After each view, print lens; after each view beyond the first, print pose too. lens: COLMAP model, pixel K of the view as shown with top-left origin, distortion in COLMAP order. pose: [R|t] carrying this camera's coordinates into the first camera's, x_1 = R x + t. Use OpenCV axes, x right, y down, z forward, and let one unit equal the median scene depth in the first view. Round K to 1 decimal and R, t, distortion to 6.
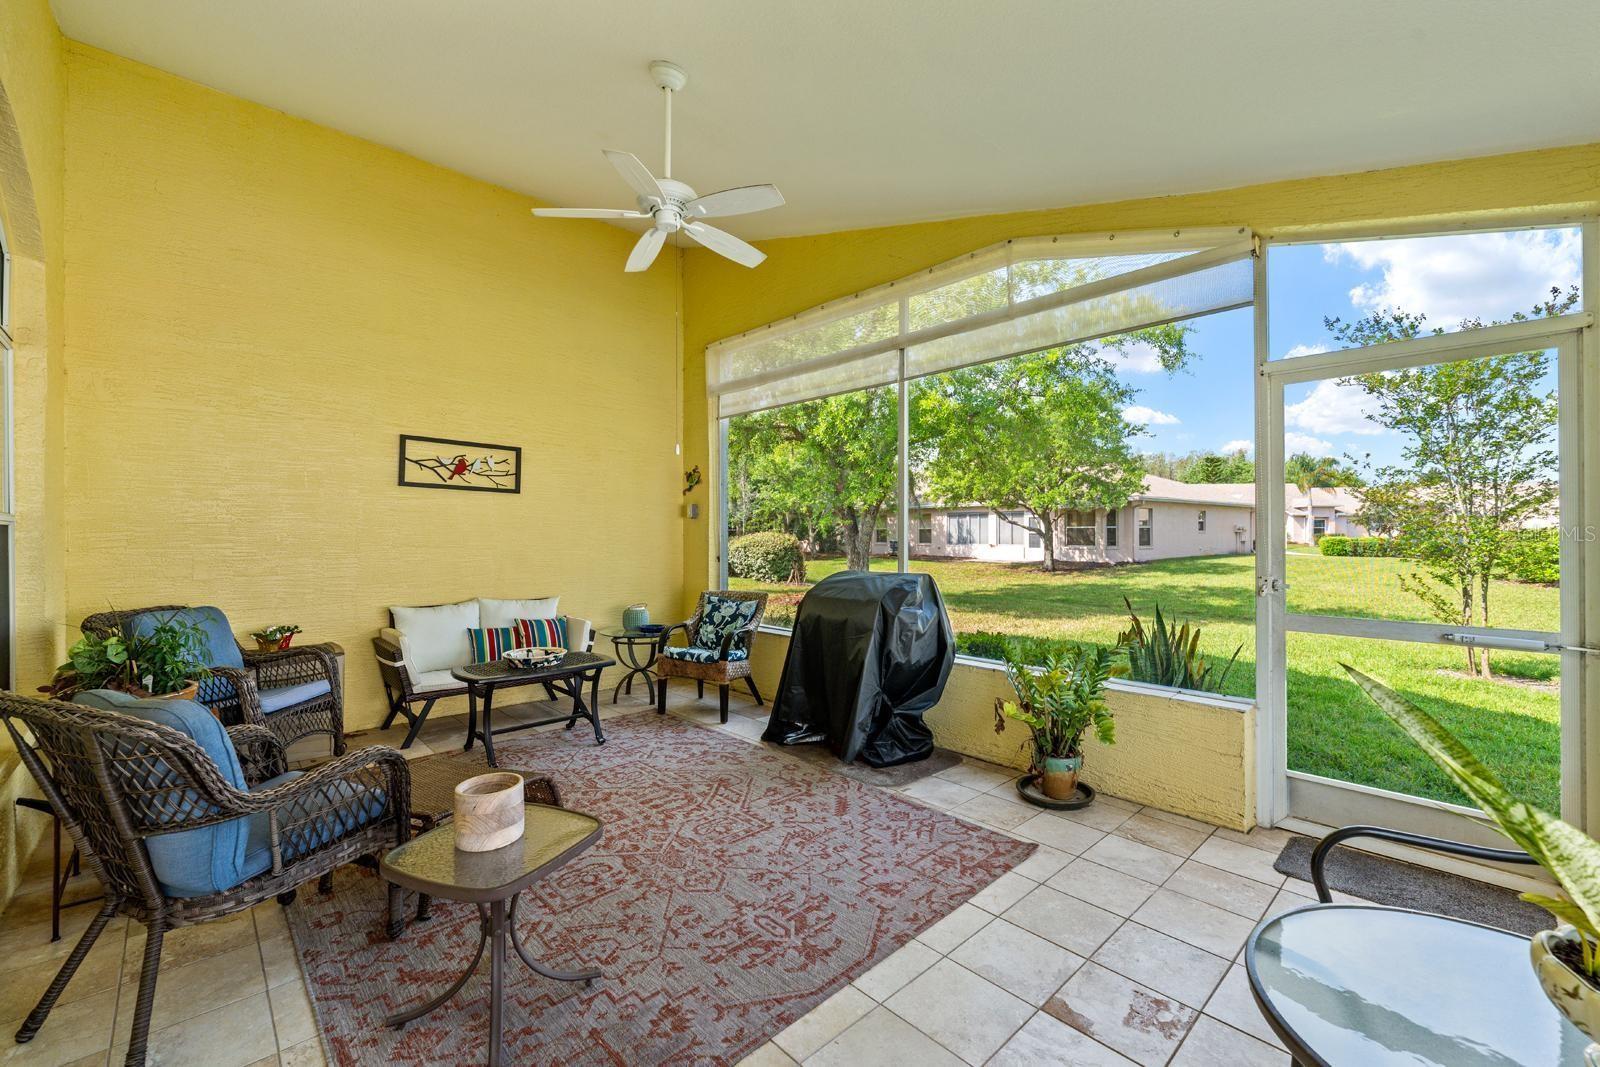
lens RADIAL K [[654.4, 0, 805.3], [0, 654.4, 527.8], [0, 0, 1]] dist [-0.001098, -0.001523]
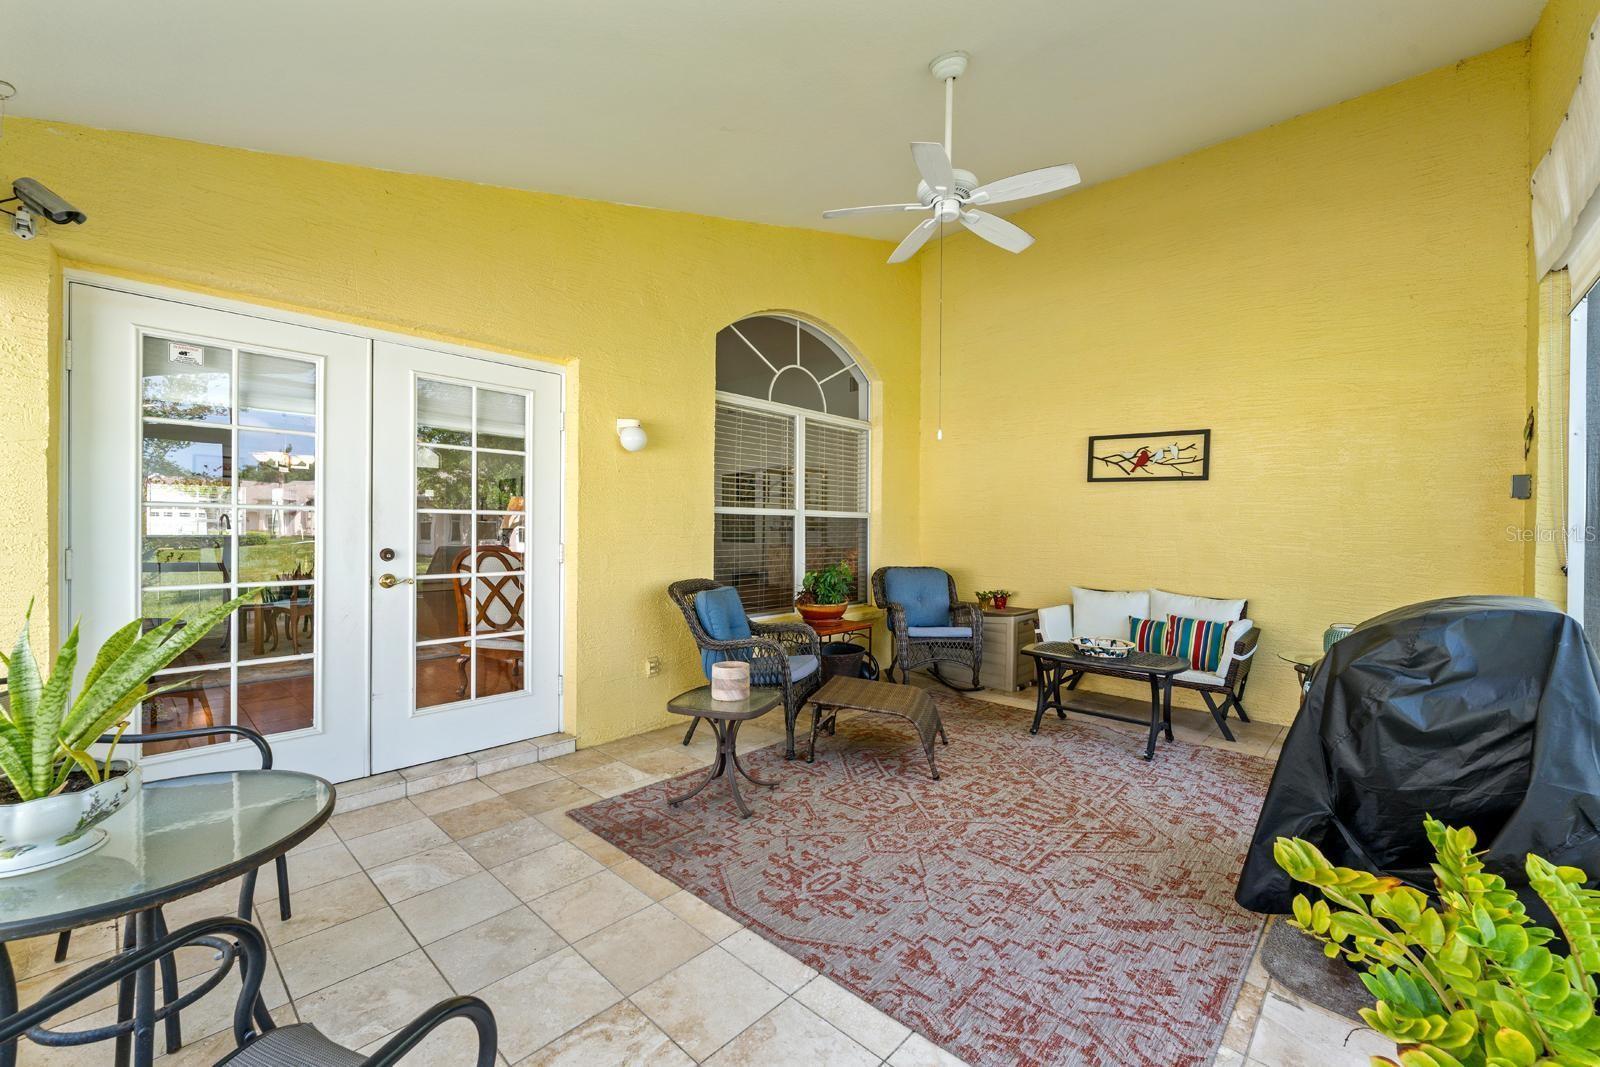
lens RADIAL K [[654.4, 0, 805.8], [0, 654.4, 530.3], [0, 0, 1]] dist [-0.001098, -0.001523]
pose [[0.069201, 0.005962, -0.997585, 0.671179], [-0.002282, 0.999980, 0.005818, 0.020152], [0.997600, 0.001874, 0.069213, 0.597747]]
